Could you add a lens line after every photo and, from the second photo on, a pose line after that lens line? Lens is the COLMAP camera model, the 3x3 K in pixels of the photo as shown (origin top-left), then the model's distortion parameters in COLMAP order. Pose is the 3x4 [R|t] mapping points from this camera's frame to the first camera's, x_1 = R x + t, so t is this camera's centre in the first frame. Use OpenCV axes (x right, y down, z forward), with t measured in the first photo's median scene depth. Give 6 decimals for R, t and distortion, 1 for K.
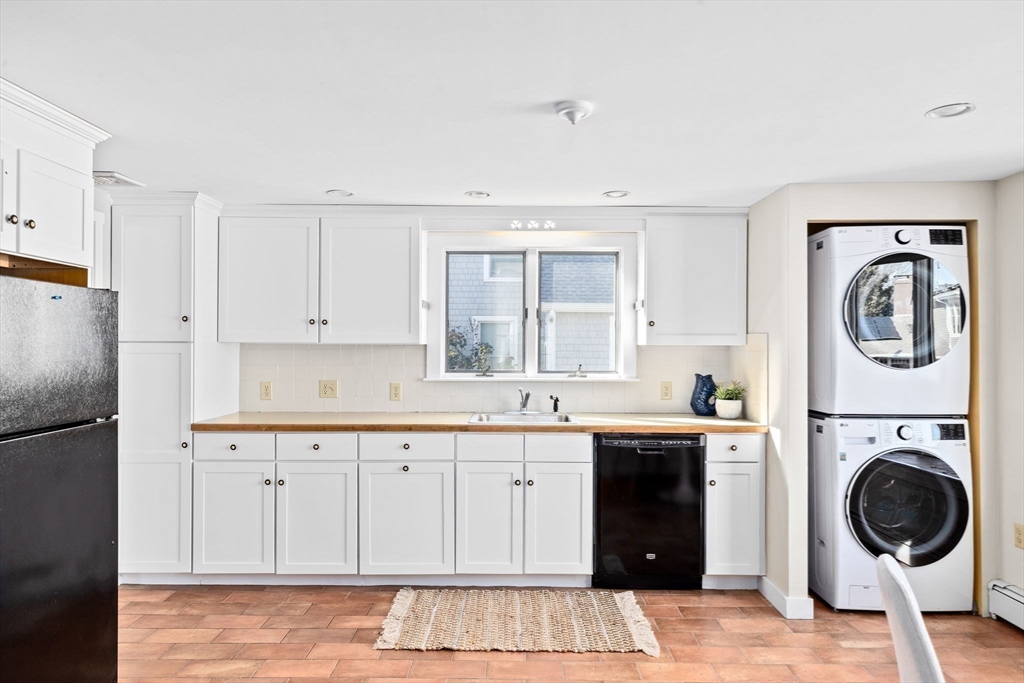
lens RADIAL K [[669.2, 0, 511.8], [0, 669.2, 344.2], [0, 0, 1]] dist [0.016972, 0.002555]
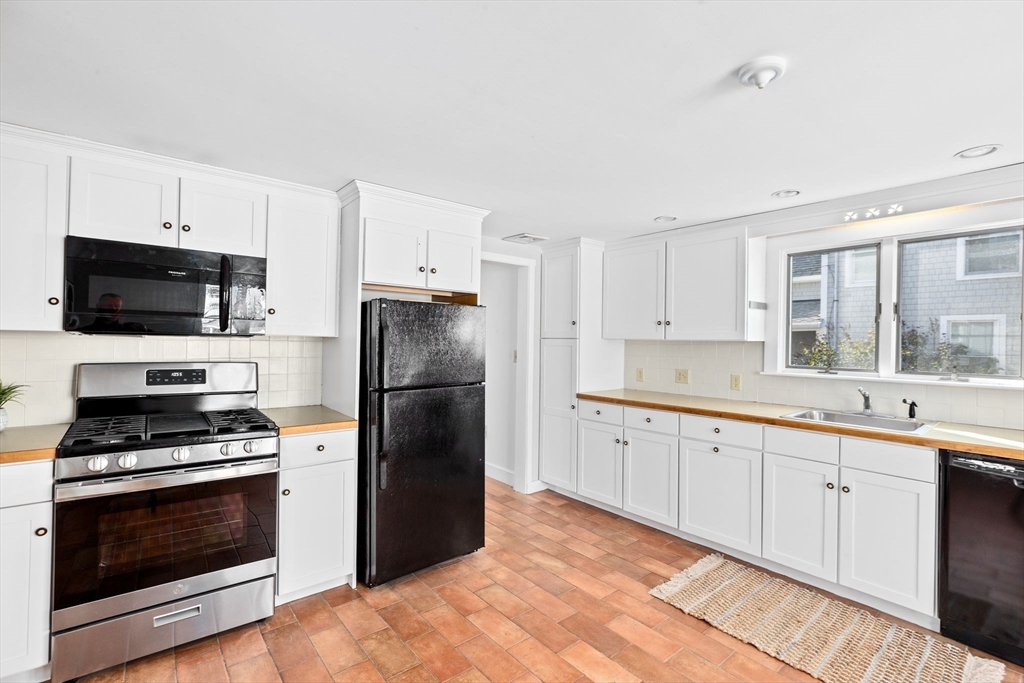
lens RADIAL K [[464.0, 0, 512.4], [0, 464.0, 342.0], [0, 0, 1]] dist [-0.005828, 0.003413]
pose [[0.646390, 0.007159, -0.762973, 0.217324], [-0.008220, 0.999963, 0.002418, 0.003580], [0.762963, 0.004709, 0.646425, 0.225900]]
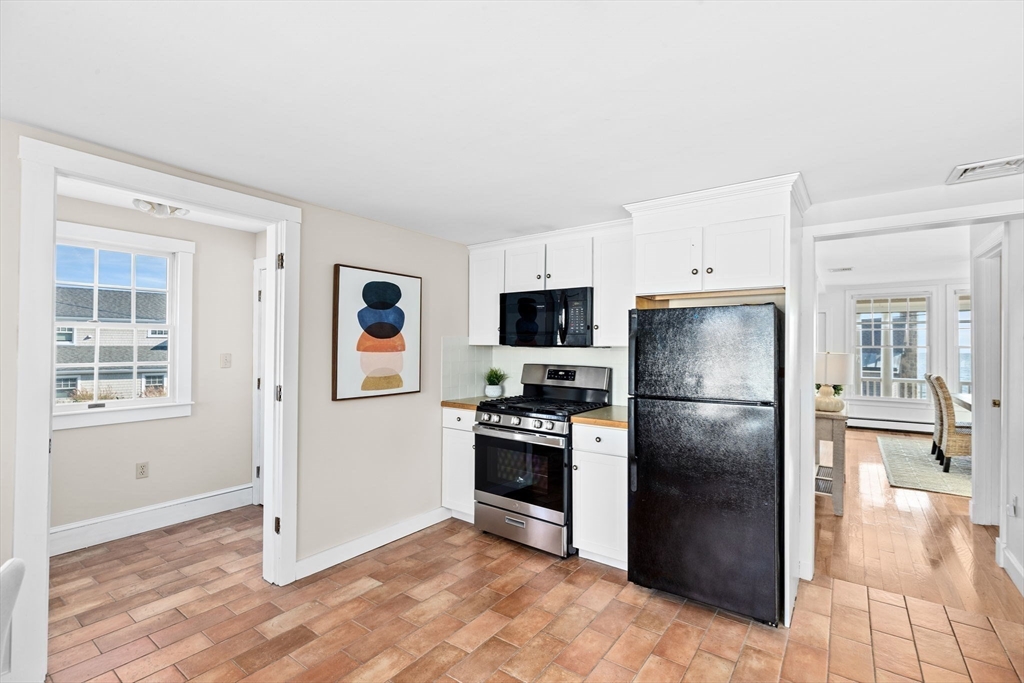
lens RADIAL K [[464.0, 0, 513.5], [0, 464.0, 342.3], [0, 0, 1]] dist [-0.005828, 0.003413]
pose [[-0.578405, -0.014885, -0.815614, 0.265834], [-0.004648, 0.999877, -0.014952, 0.005095], [0.815737, -0.004857, -0.578403, 0.764136]]
